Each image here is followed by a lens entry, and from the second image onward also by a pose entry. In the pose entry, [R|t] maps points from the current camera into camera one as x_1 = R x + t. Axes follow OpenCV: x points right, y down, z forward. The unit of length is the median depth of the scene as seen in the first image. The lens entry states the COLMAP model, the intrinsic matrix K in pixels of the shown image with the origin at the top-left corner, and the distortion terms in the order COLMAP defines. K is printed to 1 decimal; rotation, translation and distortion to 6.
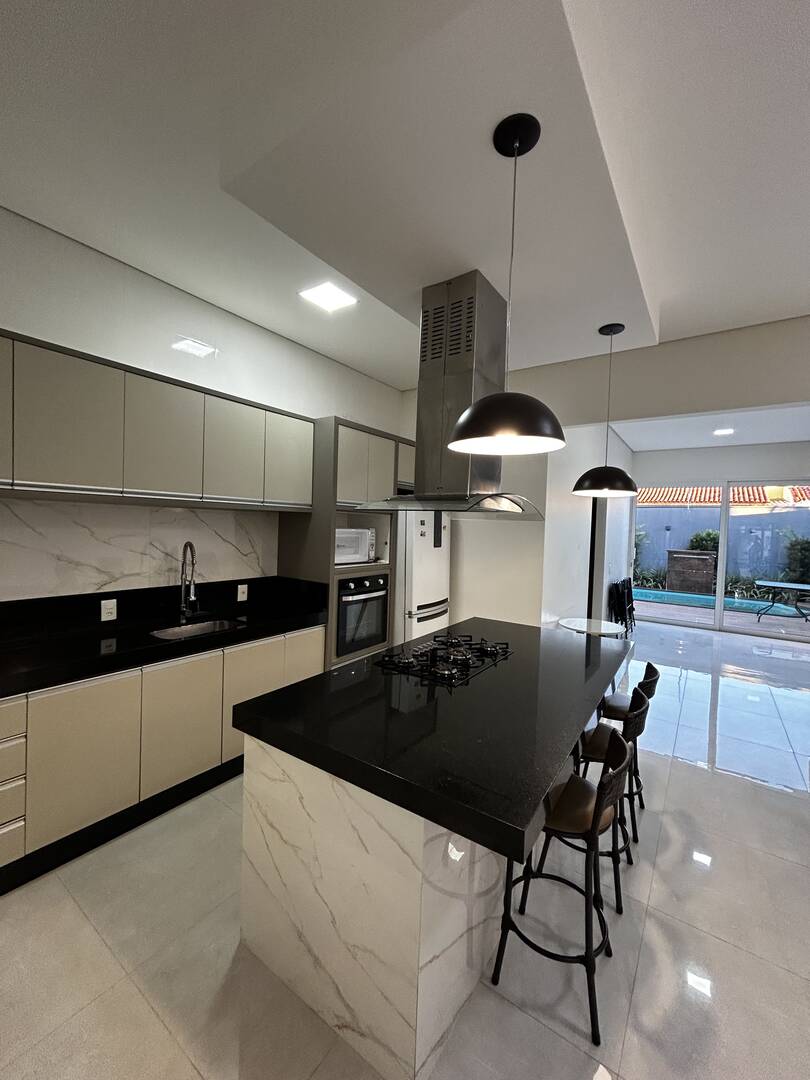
lens RADIAL K [[436.1, 0, 406.1], [0, 436.1, 537.2], [0, 0, 1]] dist [0.000554, 0.000730]
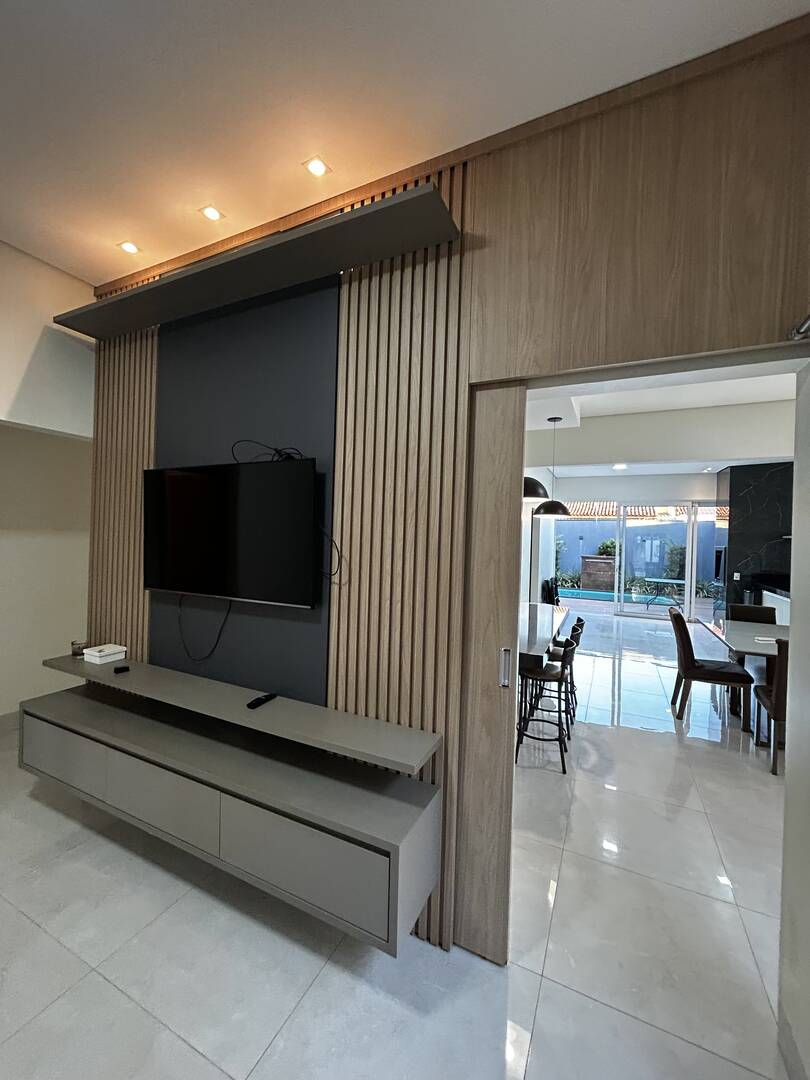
lens RADIAL K [[436.1, 0, 404.5], [0, 436.1, 538.3], [0, 0, 1]] dist [0.000554, 0.000730]
pose [[0.987156, -0.004653, 0.159689, -0.287564], [0.008198, 0.999734, -0.021546, 0.010903], [-0.159547, 0.022579, 0.986932, -0.432379]]
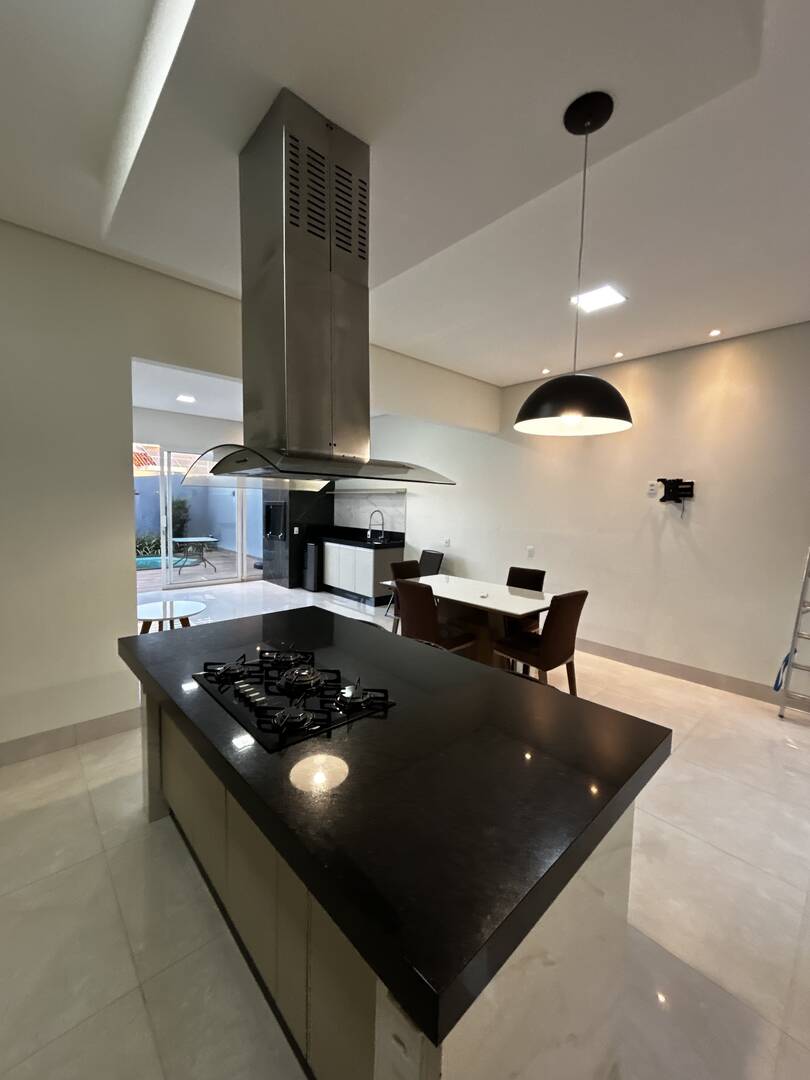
lens RADIAL K [[436.1, 0, 406.5], [0, 436.1, 531.9], [0, 0, 1]] dist [0.000554, 0.000730]
pose [[0.219924, -0.092706, 0.971102, -0.358528], [0.014001, 0.995672, 0.091881, -0.027024], [-0.975417, -0.006610, 0.220270, 0.475398]]
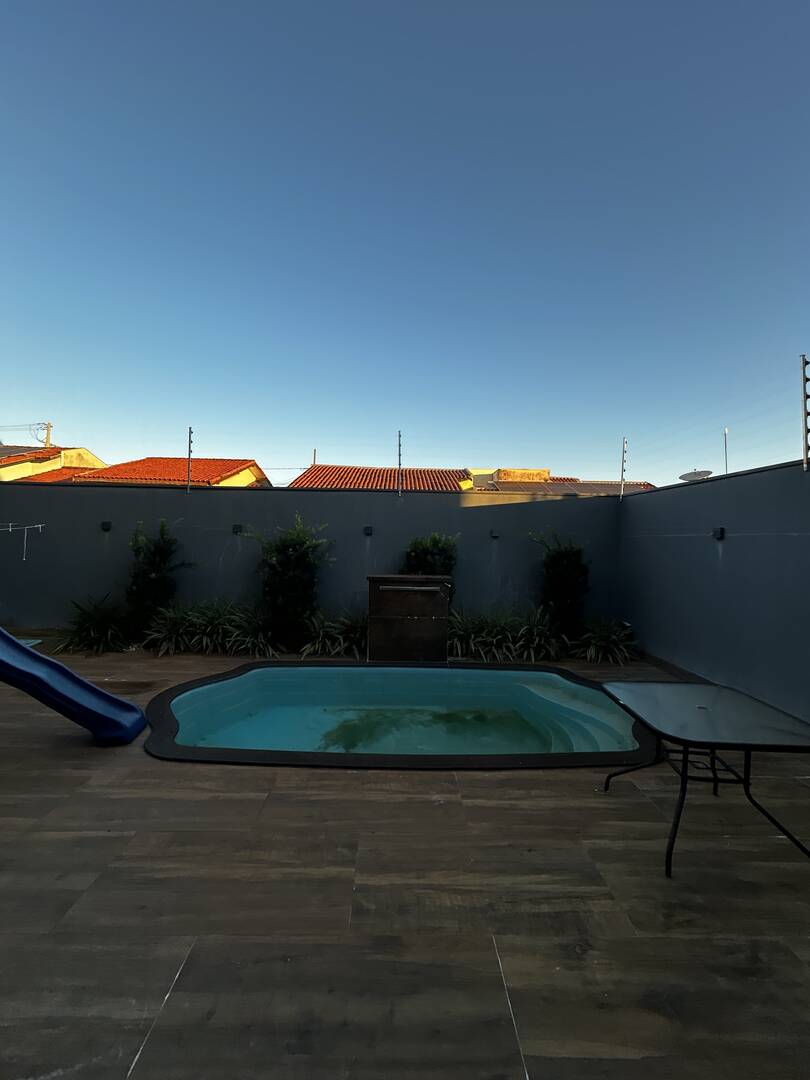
lens RADIAL K [[436.1, 0, 399.4], [0, 436.1, 544.3], [0, 0, 1]] dist [0.000554, 0.000730]
pose [[0.818469, -0.018072, 0.574266, 1.343060], [0.020829, 0.999781, 0.001776, -0.021123], [-0.574172, 0.010507, 0.818667, 2.233569]]
